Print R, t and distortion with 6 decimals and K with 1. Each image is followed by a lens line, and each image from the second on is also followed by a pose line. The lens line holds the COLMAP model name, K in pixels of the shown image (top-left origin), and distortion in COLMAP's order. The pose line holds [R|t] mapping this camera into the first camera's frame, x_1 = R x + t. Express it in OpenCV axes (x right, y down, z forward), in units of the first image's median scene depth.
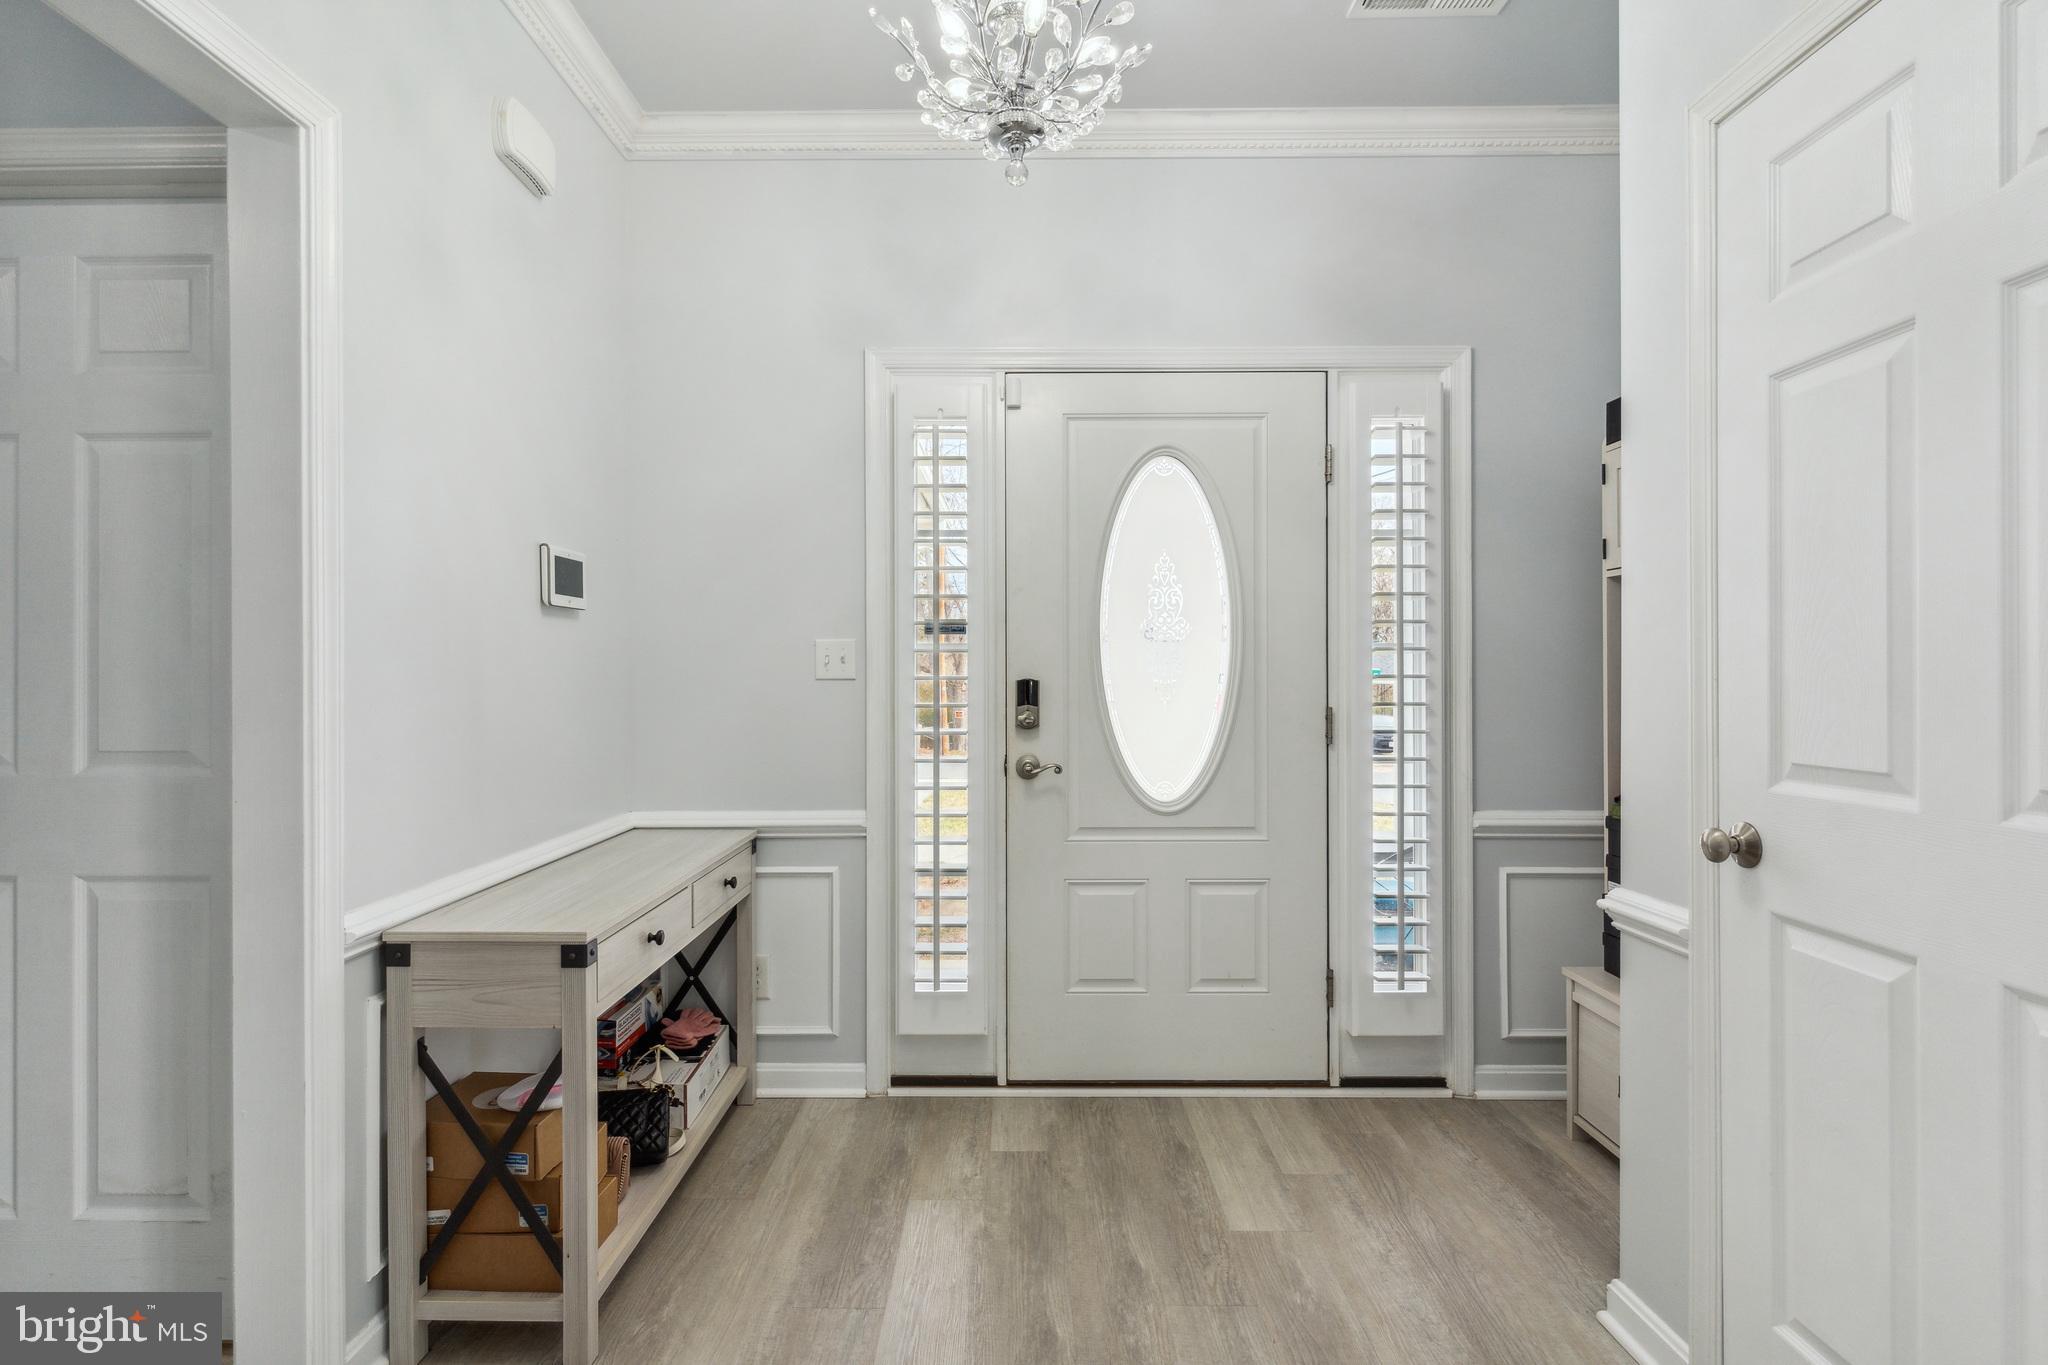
lens RADIAL K [[1006.7, 0, 1020.5], [0, 1006.7, 677.9], [0, 0, 1]] dist [-0.001556, 0.000173]
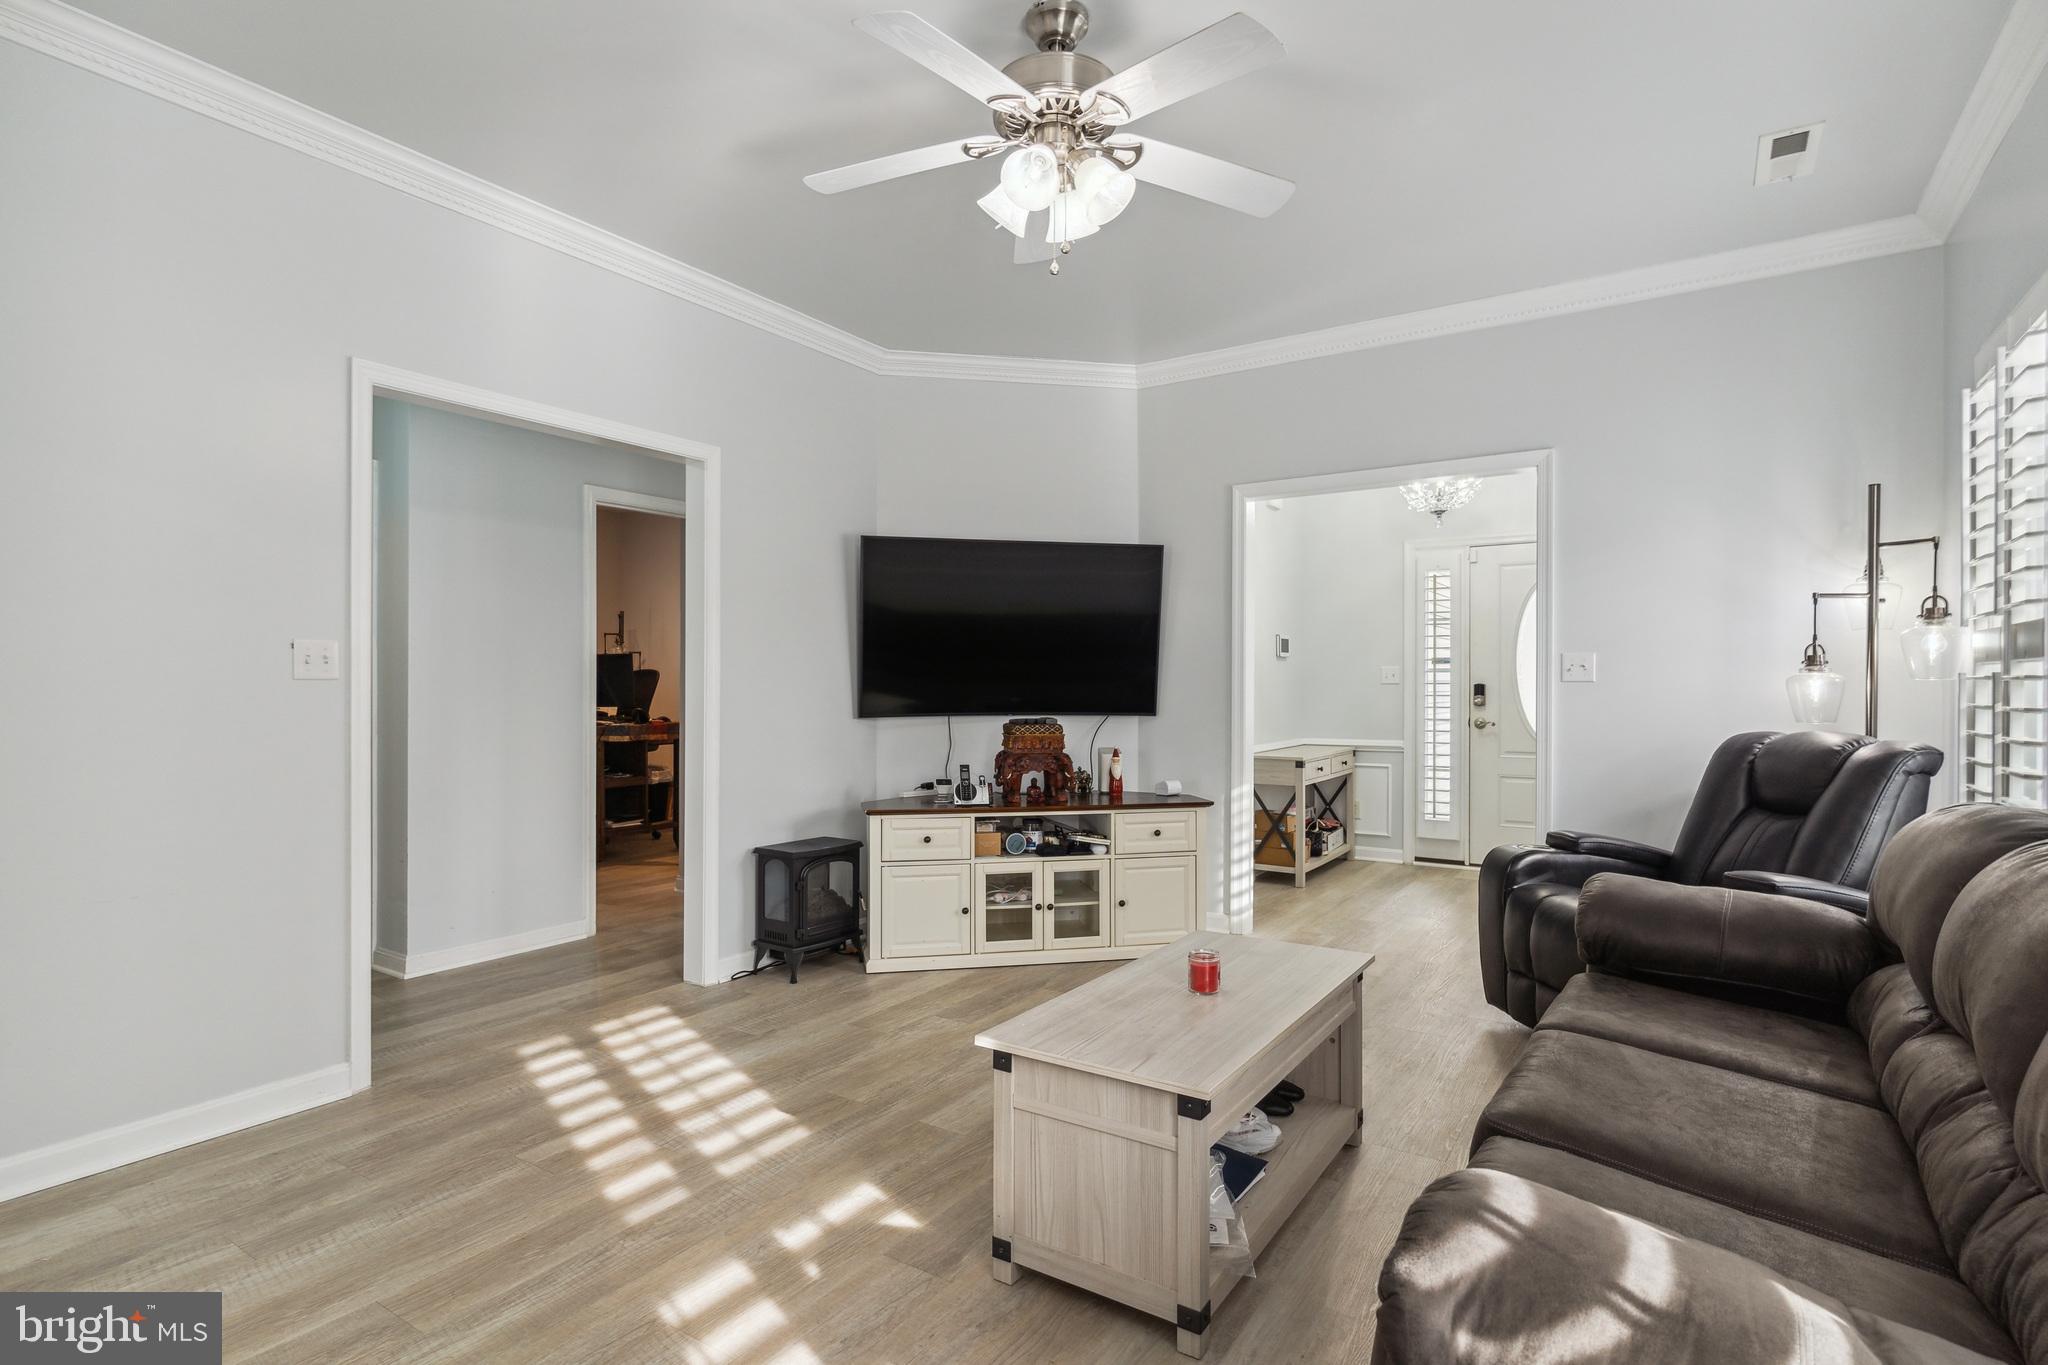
lens RADIAL K [[1006.7, 0, 1018.0], [0, 1006.7, 691.8], [0, 0, 1]] dist [-0.001556, 0.000173]
pose [[0.837106, 0.001249, -0.547039, 0.378542], [-0.004589, 0.999978, -0.004740, 0.035452], [0.547021, 0.006478, 0.837094, -1.454974]]
